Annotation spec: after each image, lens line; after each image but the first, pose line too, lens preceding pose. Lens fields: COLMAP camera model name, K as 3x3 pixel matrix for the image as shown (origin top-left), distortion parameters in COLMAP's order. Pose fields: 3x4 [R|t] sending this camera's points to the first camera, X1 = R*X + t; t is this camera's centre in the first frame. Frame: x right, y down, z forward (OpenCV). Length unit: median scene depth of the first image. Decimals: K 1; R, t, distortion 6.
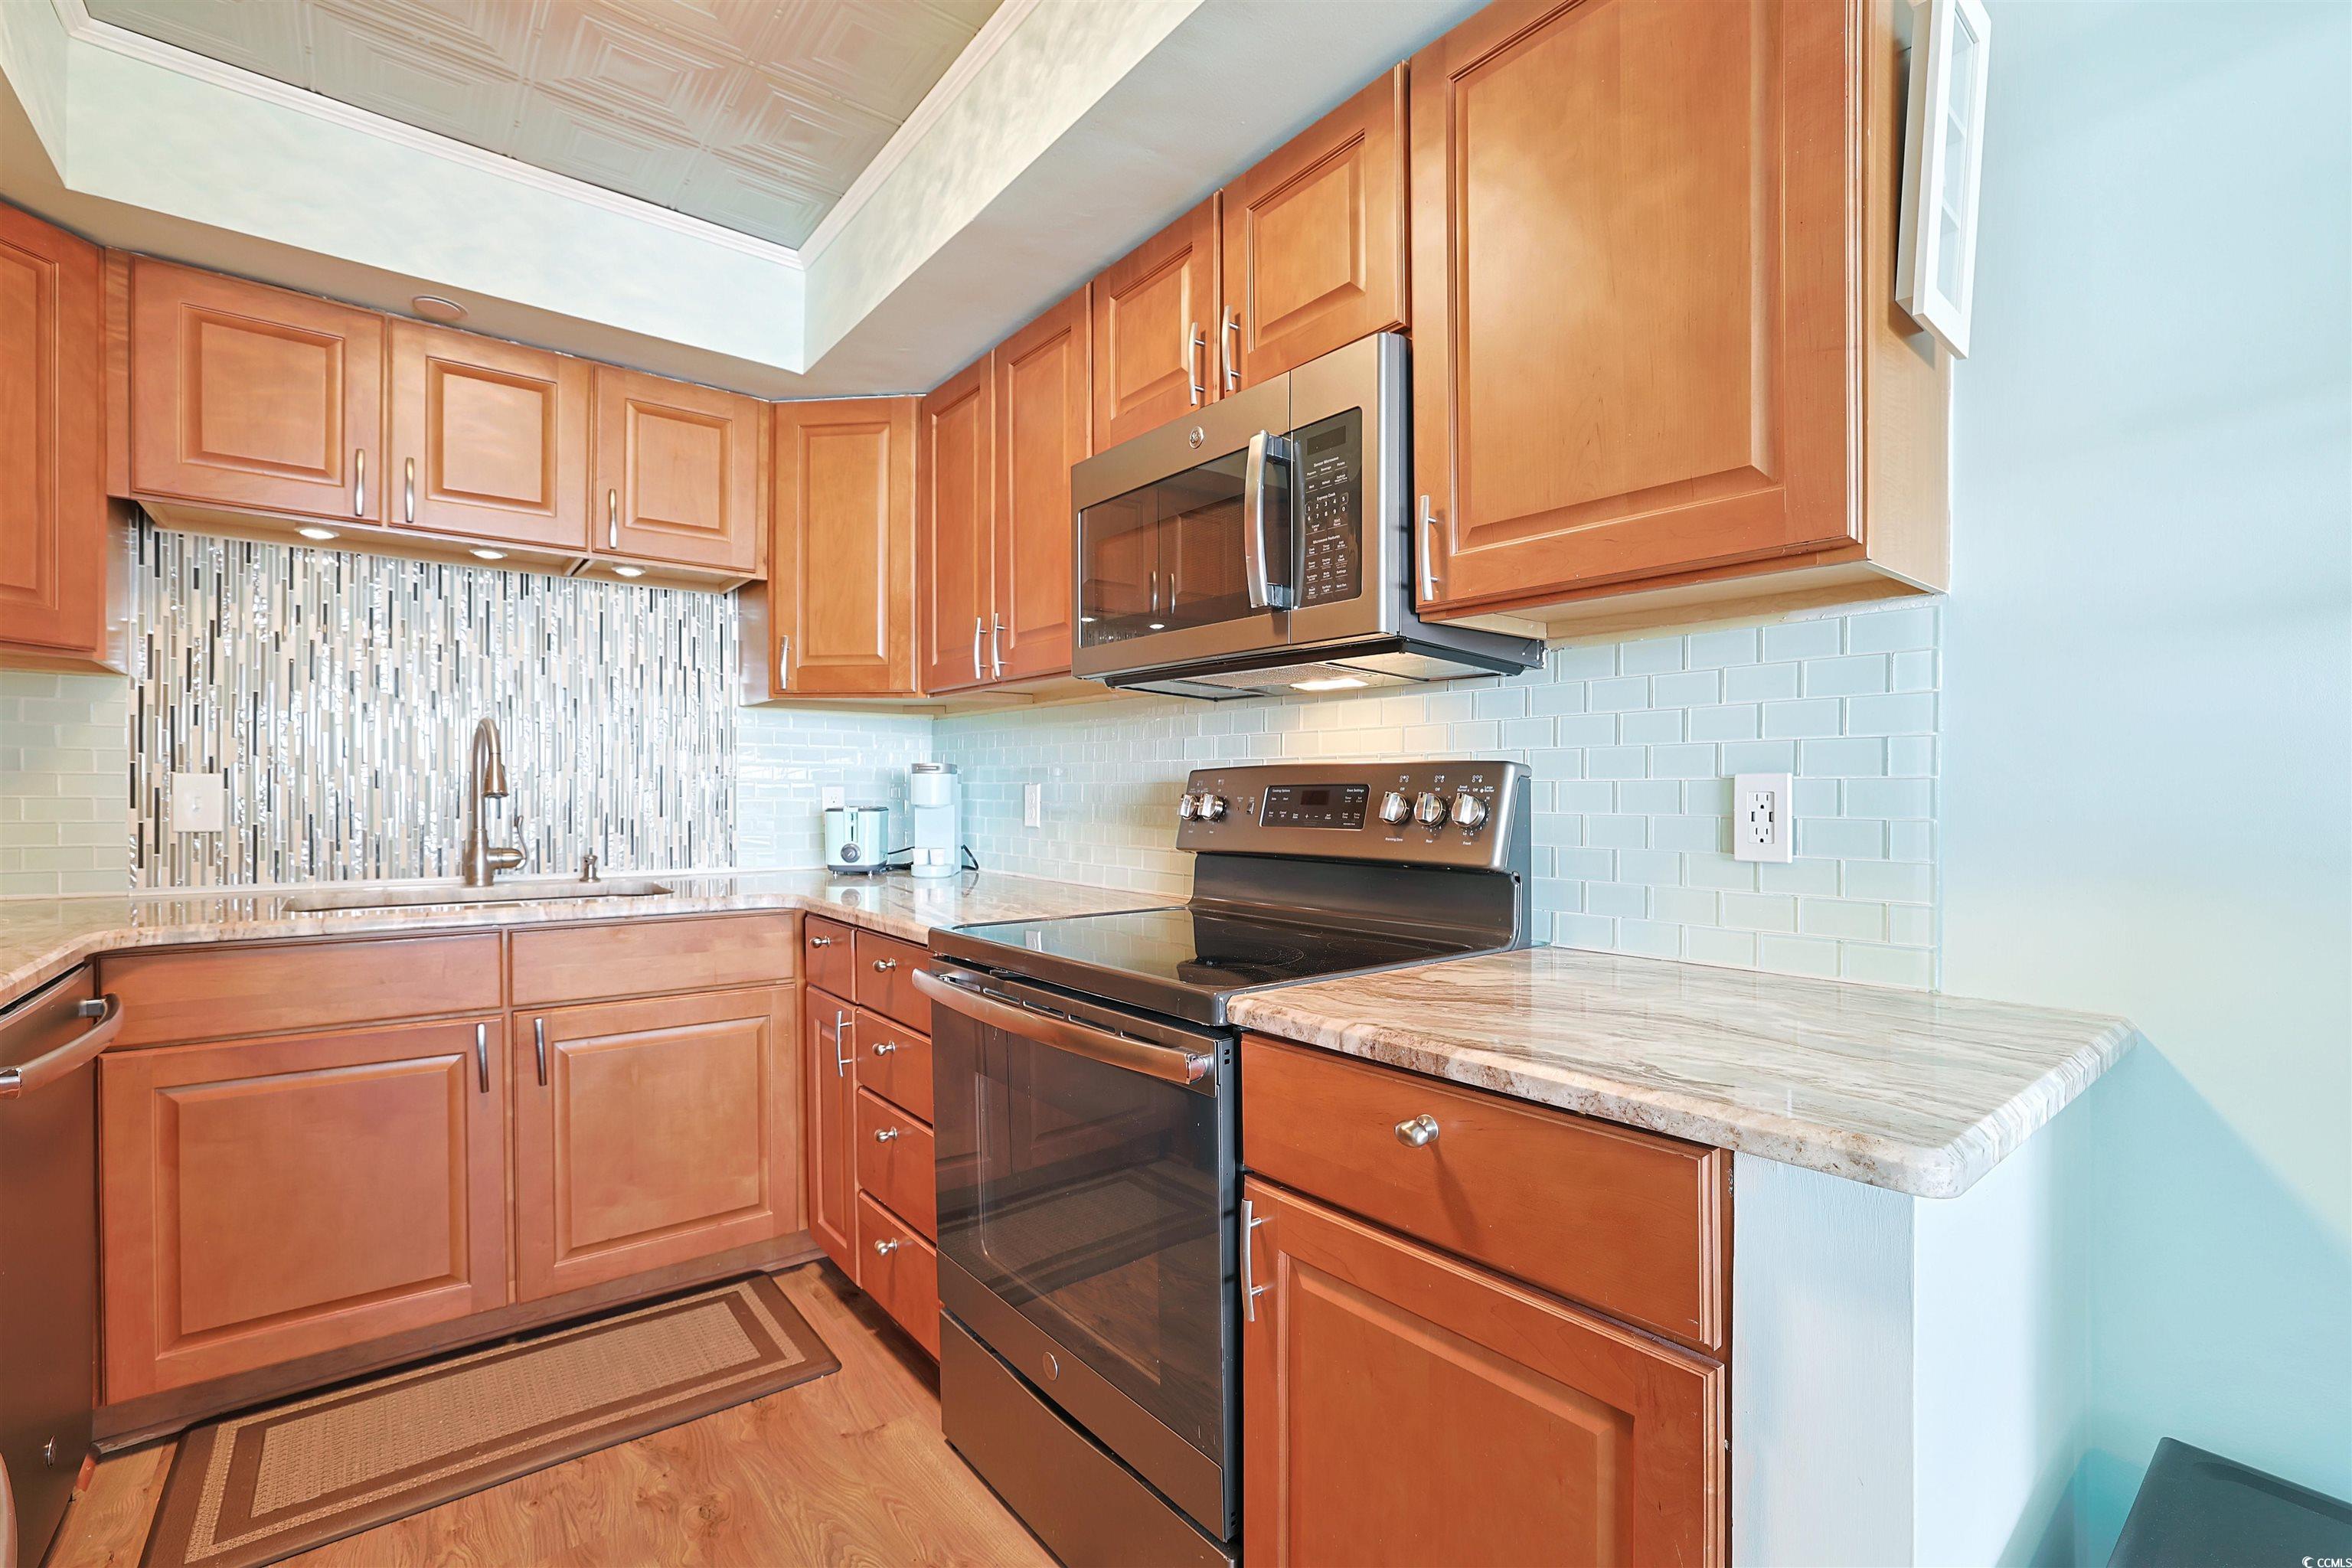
lens RADIAL K [[1028.0, 0, 1181.7], [0, 1028.0, 808.9], [0, 0, 1]] dist [-0.041824, 0.016619]
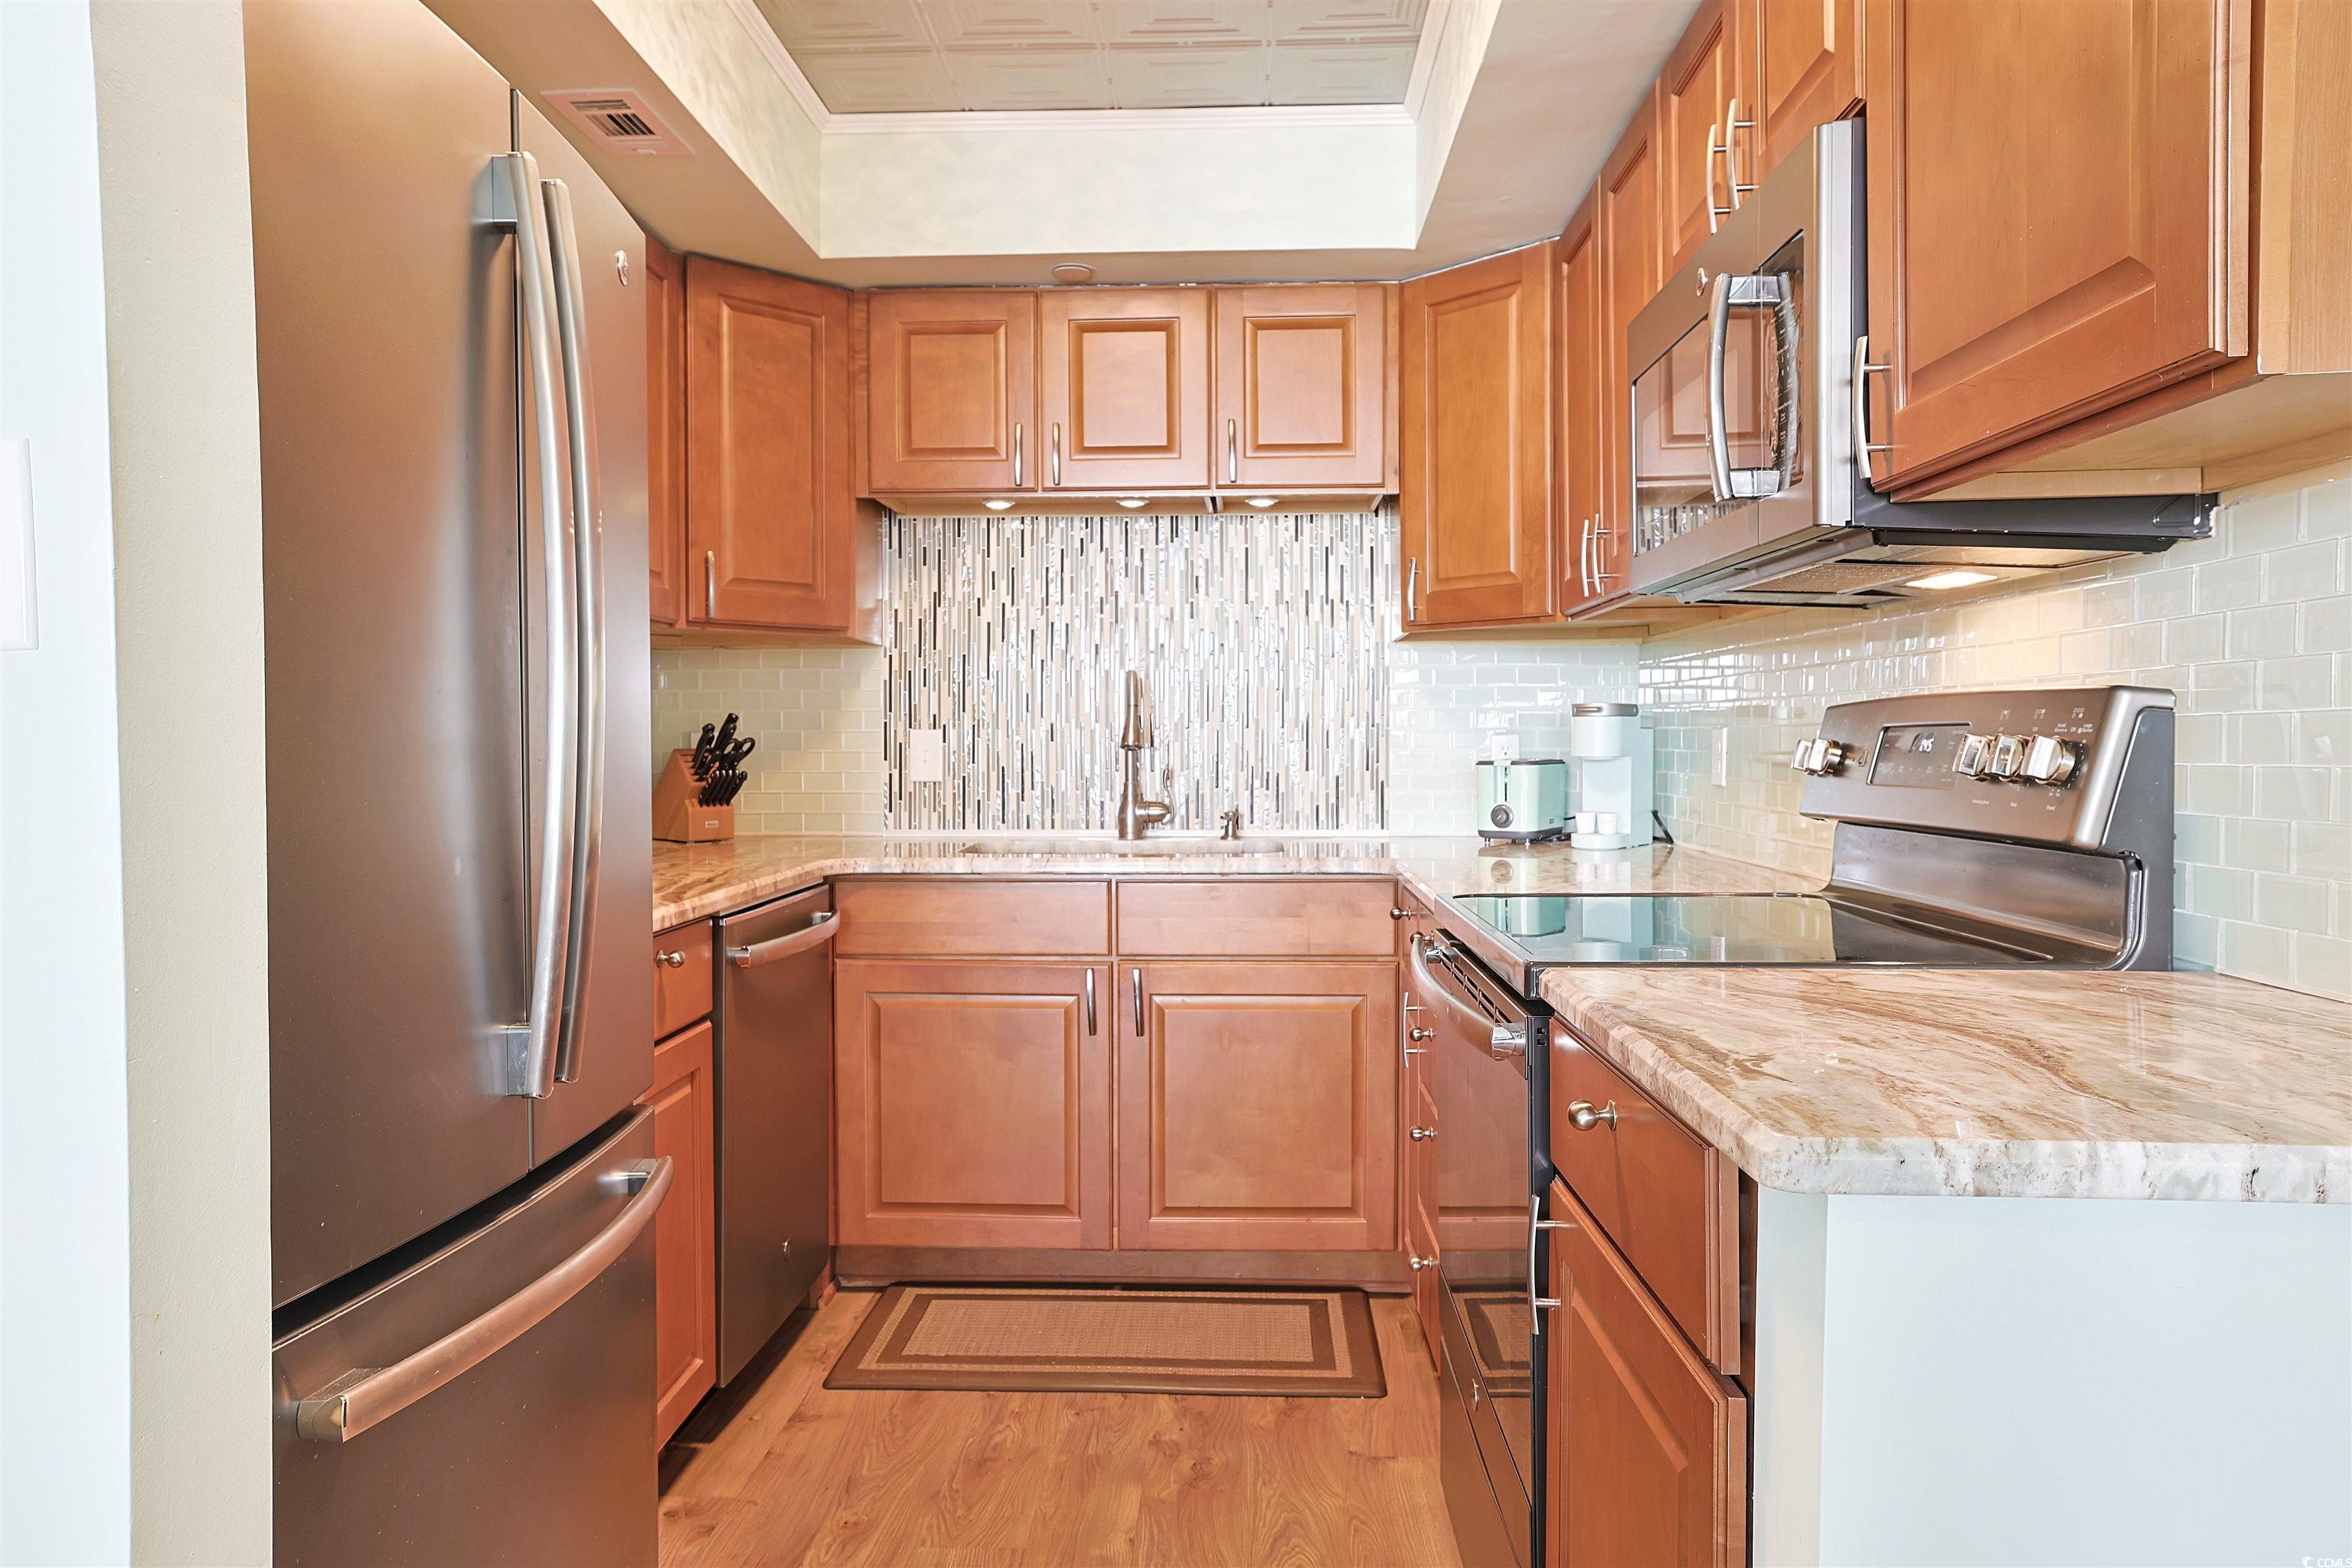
lens RADIAL K [[1540.5, 0, 1176.0], [0, 1540.5, 784.0], [0, 0, 1]] dist [0.005411, 0.001576]
pose [[0.748529, 0.009091, -0.663040, 0.369721], [-0.001879, 0.999931, 0.011588, 0.004811], [0.663100, -0.007428, 0.748494, -0.106937]]
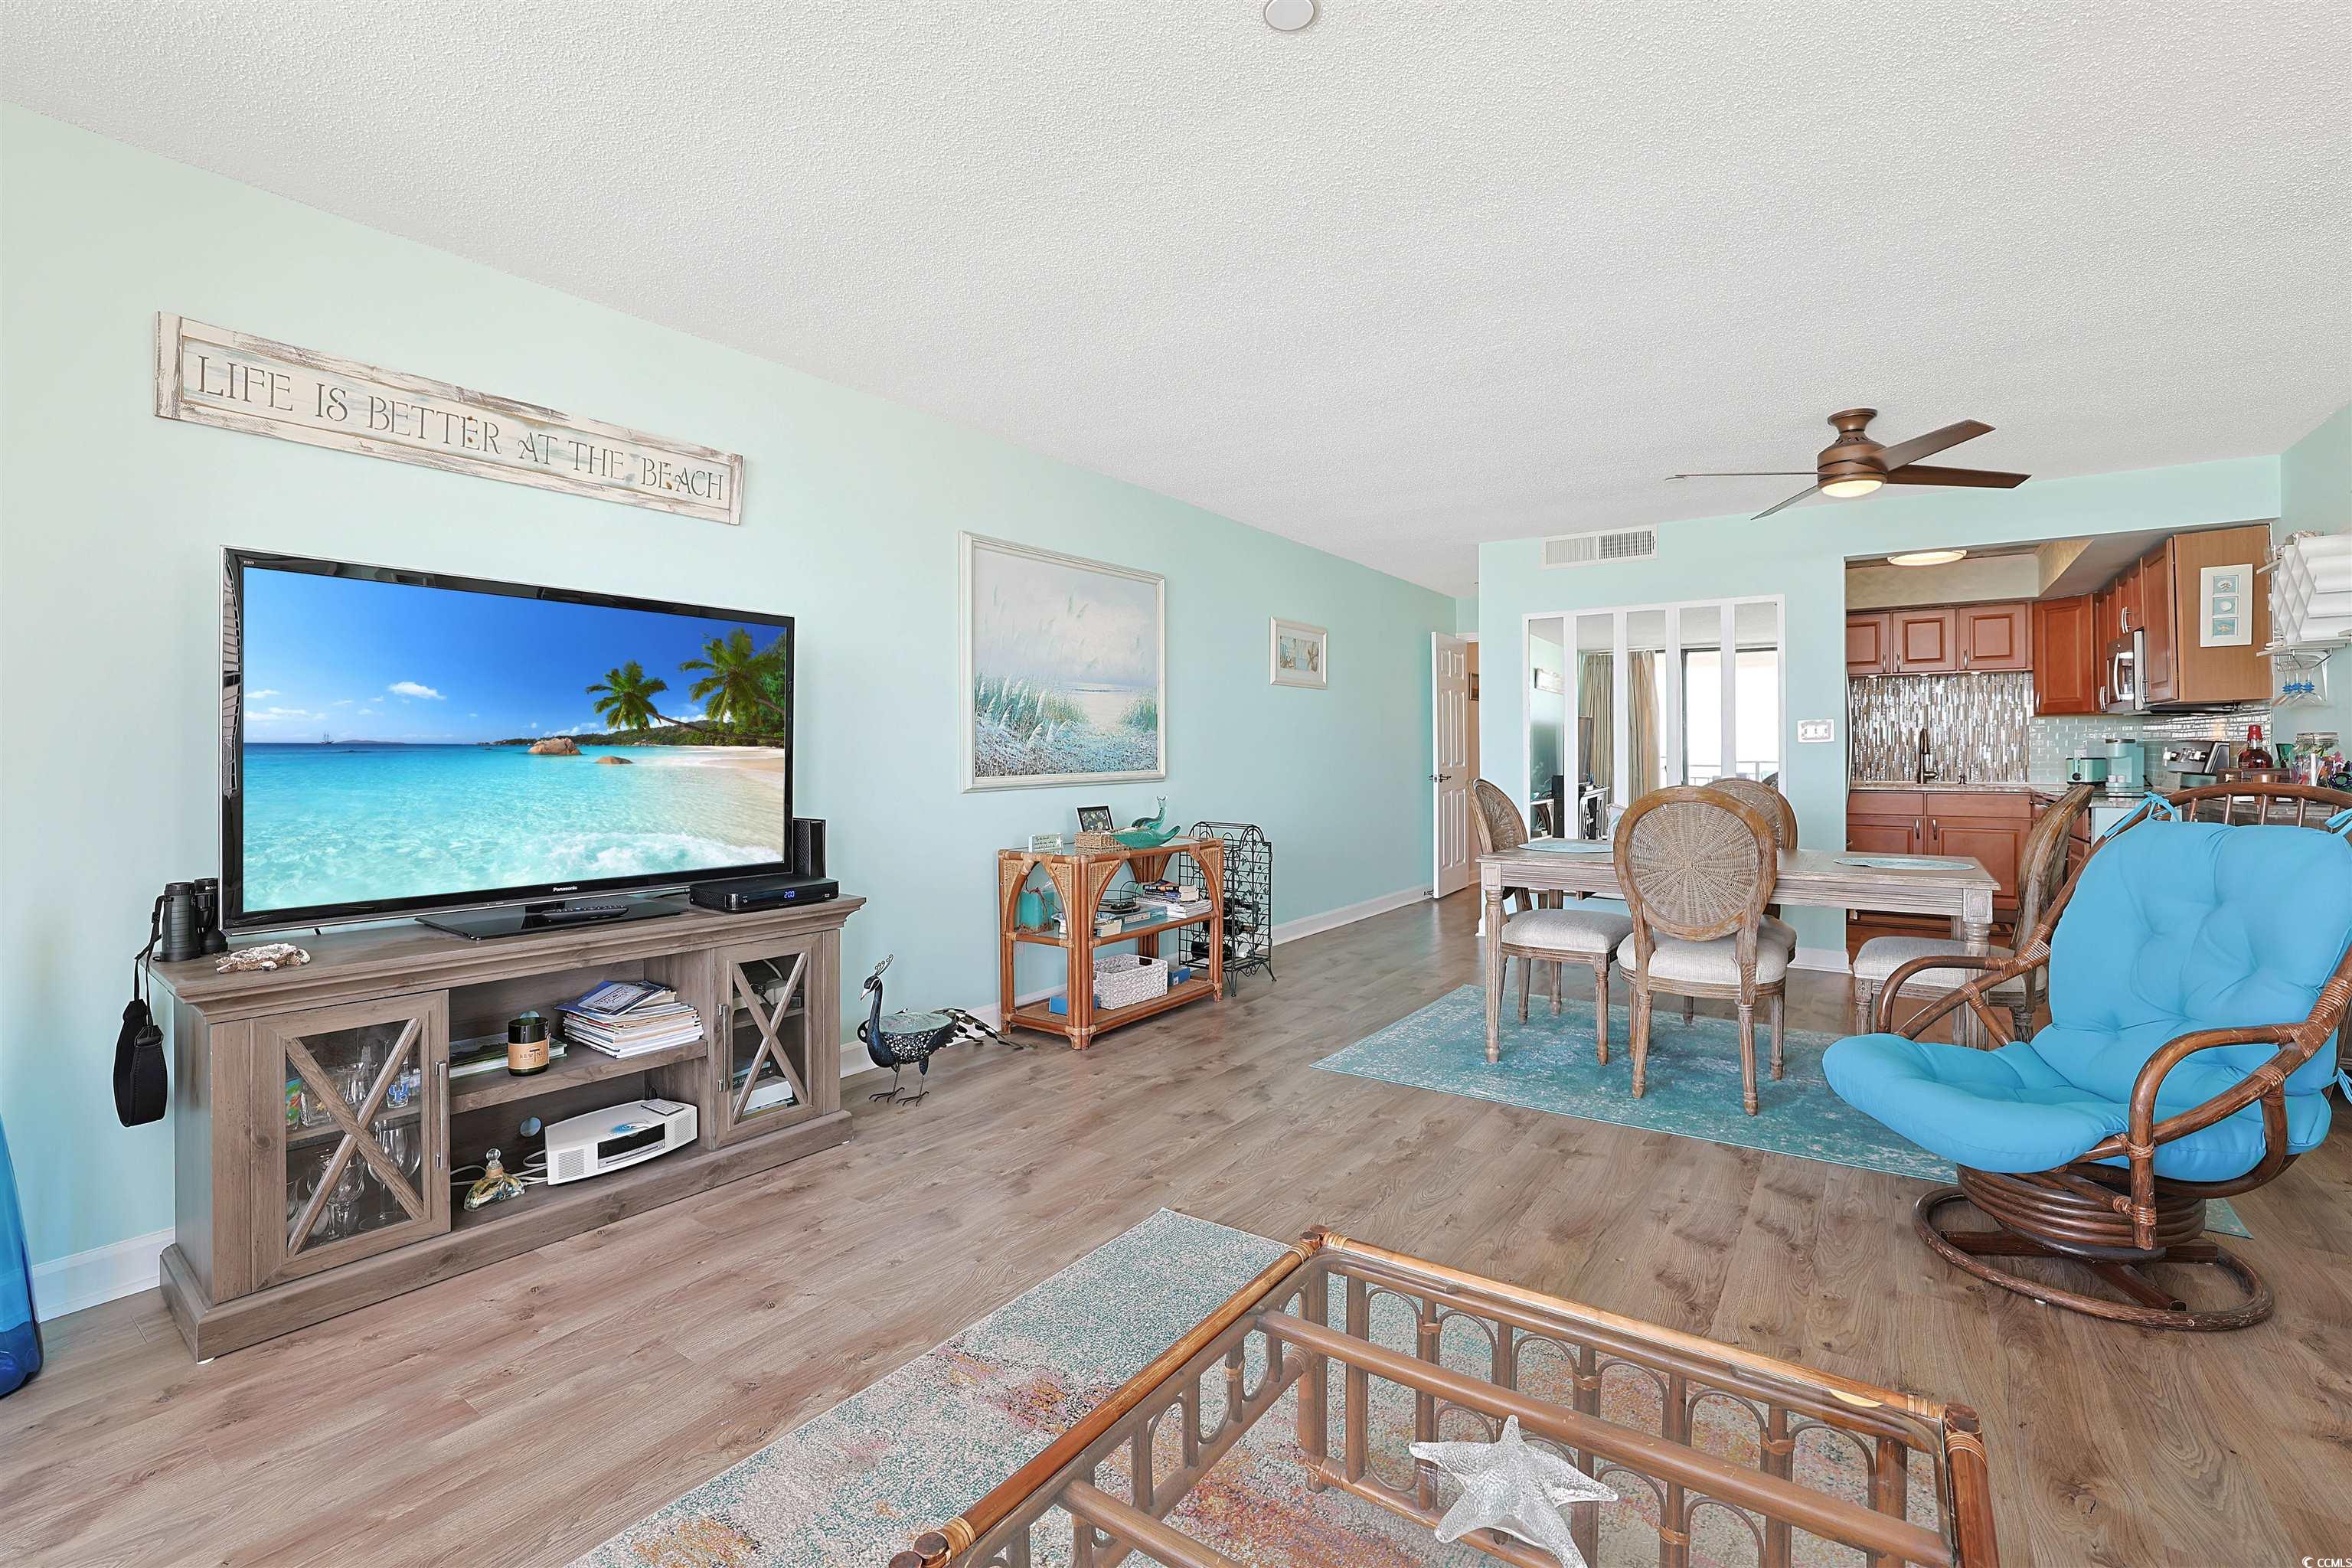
lens RADIAL K [[1025.2, 0, 1177.3], [0, 1025.2, 755.1], [0, 0, 1]] dist [-0.046197, 0.018674]
pose [[0.273837, -0.004597, -0.961765, 1.730504], [-0.009787, 0.999923, -0.007567, 0.039076], [0.961726, 0.011485, 0.273771, -2.143260]]
